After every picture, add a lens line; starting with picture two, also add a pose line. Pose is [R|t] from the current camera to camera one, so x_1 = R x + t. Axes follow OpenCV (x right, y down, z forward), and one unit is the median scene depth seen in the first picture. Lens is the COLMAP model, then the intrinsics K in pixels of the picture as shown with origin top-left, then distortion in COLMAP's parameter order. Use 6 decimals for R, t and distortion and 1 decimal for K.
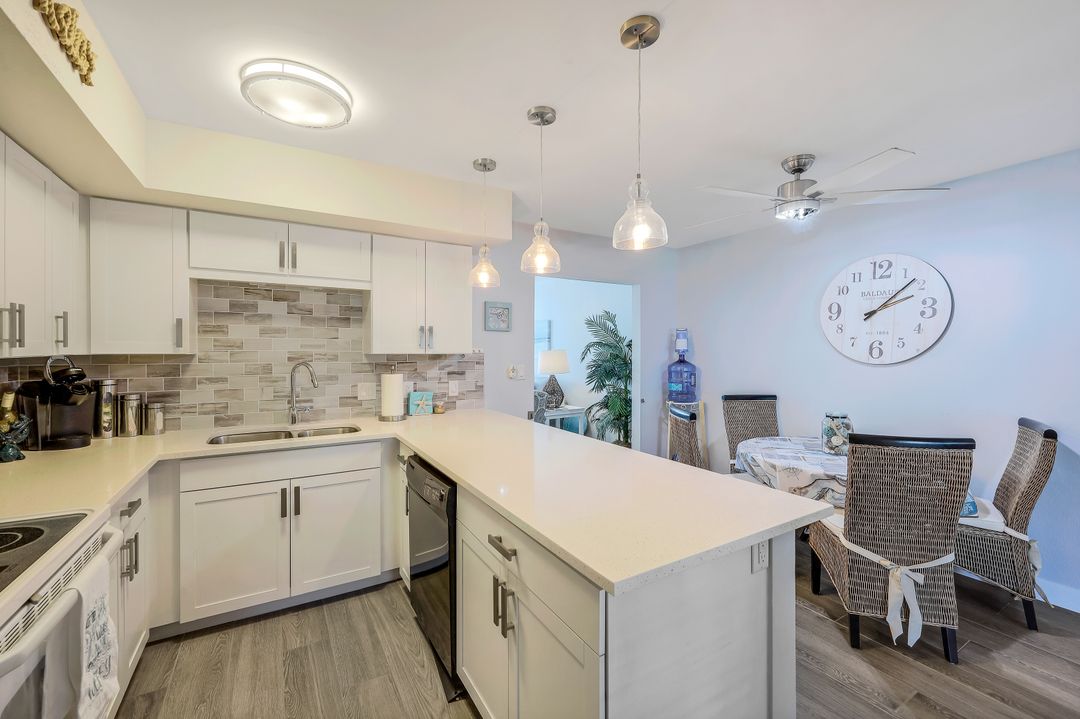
lens RADIAL K [[437.0, 0, 531.9], [0, 437.0, 353.5], [0, 0, 1]] dist [0.002708, -0.001042]
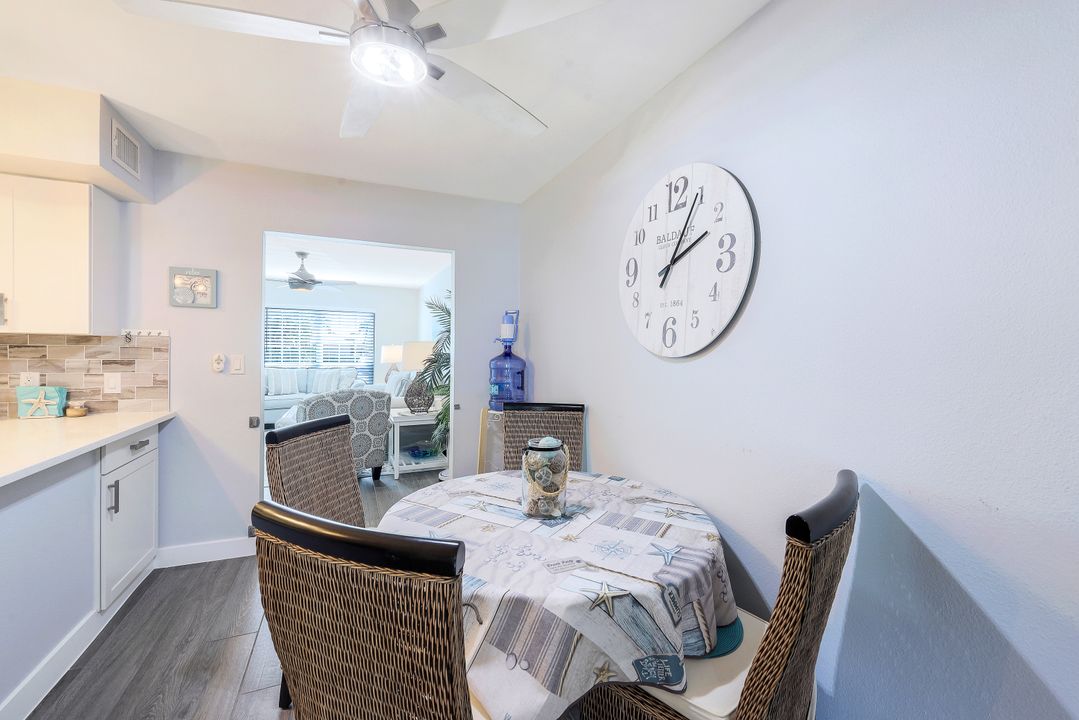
lens RADIAL K [[436.6, 0, 533.7], [0, 436.6, 353.8], [0, 0, 1]] dist [0.002708, -0.001042]
pose [[0.991902, 0.014202, -0.126206, 0.791924], [-0.014287, 0.999898, 0.000230, 0.025656], [0.126197, 0.001575, 0.992004, 0.463274]]
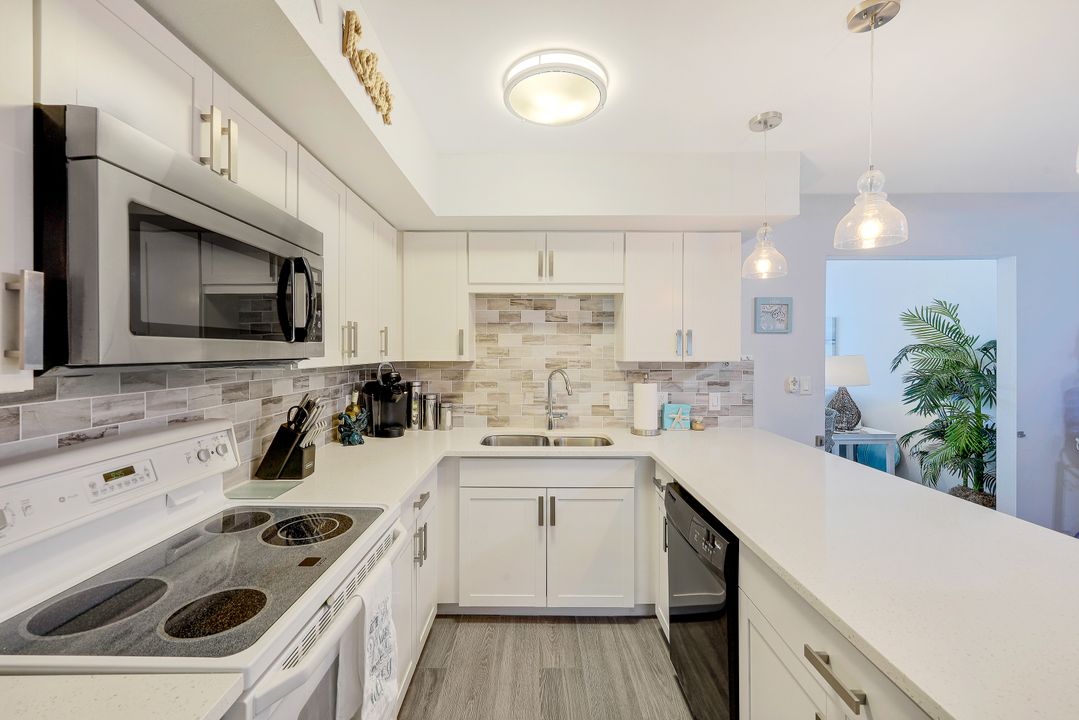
lens RADIAL K [[436.6, 0, 538.2], [0, 436.6, 352.6], [0, 0, 1]] dist [0.002708, -0.001042]
pose [[0.862152, -0.001576, -0.506646, -0.057441], [-0.003048, 0.999961, -0.008297, -0.010280], [0.506640, 0.008697, 0.862114, 0.114842]]
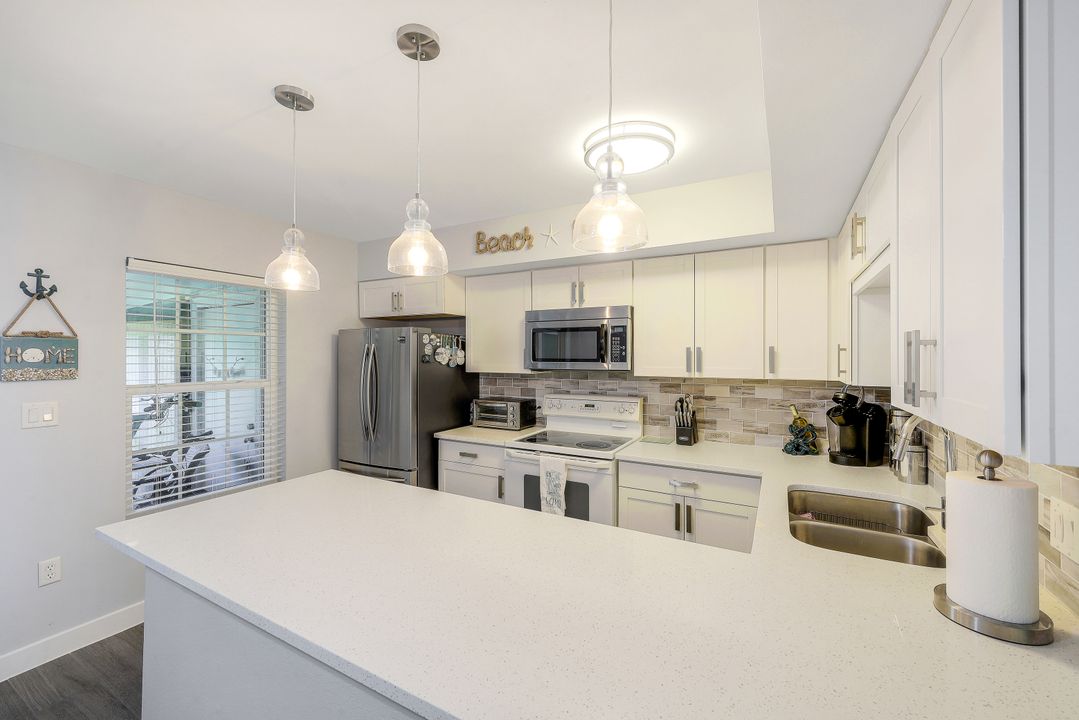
lens RADIAL K [[436.6, 0, 539.2], [0, 436.6, 358.1], [0, 0, 1]] dist [0.002708, -0.001042]
pose [[-0.859974, -0.003635, -0.510325, 0.153489], [-0.011285, 0.999866, 0.011895, -0.047565], [0.510213, 0.015988, -0.859900, 1.254600]]
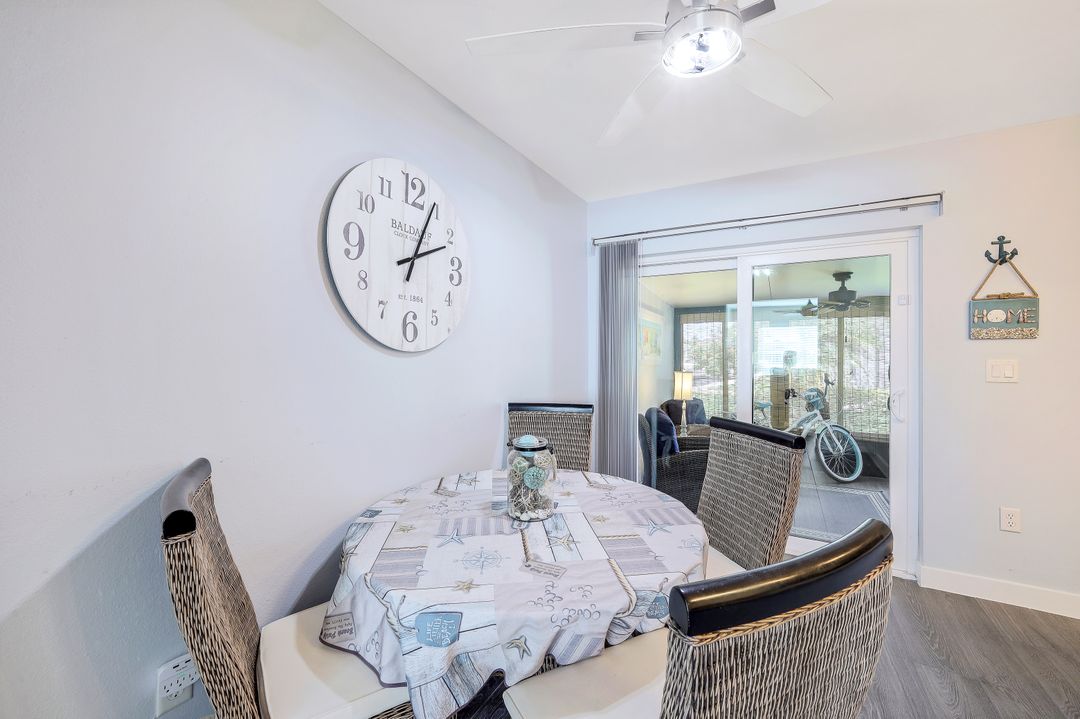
lens RADIAL K [[437.0, 0, 535.2], [0, 437.0, 354.3], [0, 0, 1]] dist [0.002708, -0.001042]
pose [[-0.495180, -0.006212, 0.868768, 0.235045], [0.007162, 0.999911, 0.011232, 0.026002], [-0.868761, 0.011784, -0.495092, 1.330239]]
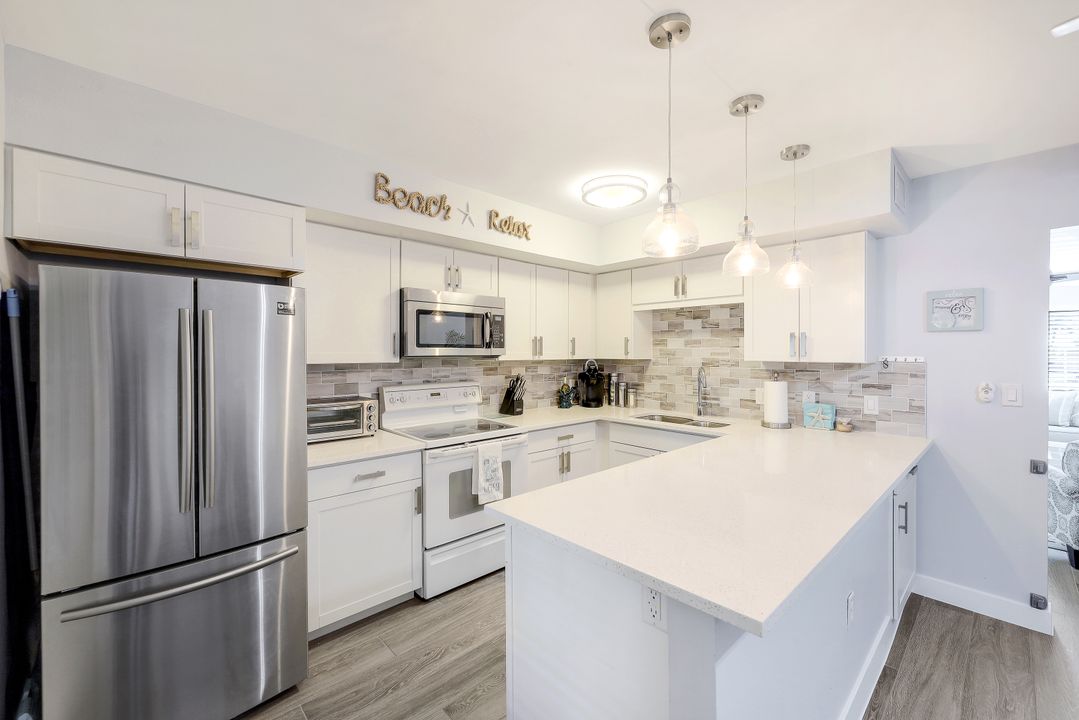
lens RADIAL K [[436.6, 0, 537.5], [0, 436.6, 353.9], [0, 0, 1]] dist [0.002708, -0.001042]
pose [[0.216402, -0.000289, -0.976304, 0.616835], [-0.009774, 0.999949, -0.002463, -0.009487], [0.976255, 0.010076, 0.216388, 0.281445]]
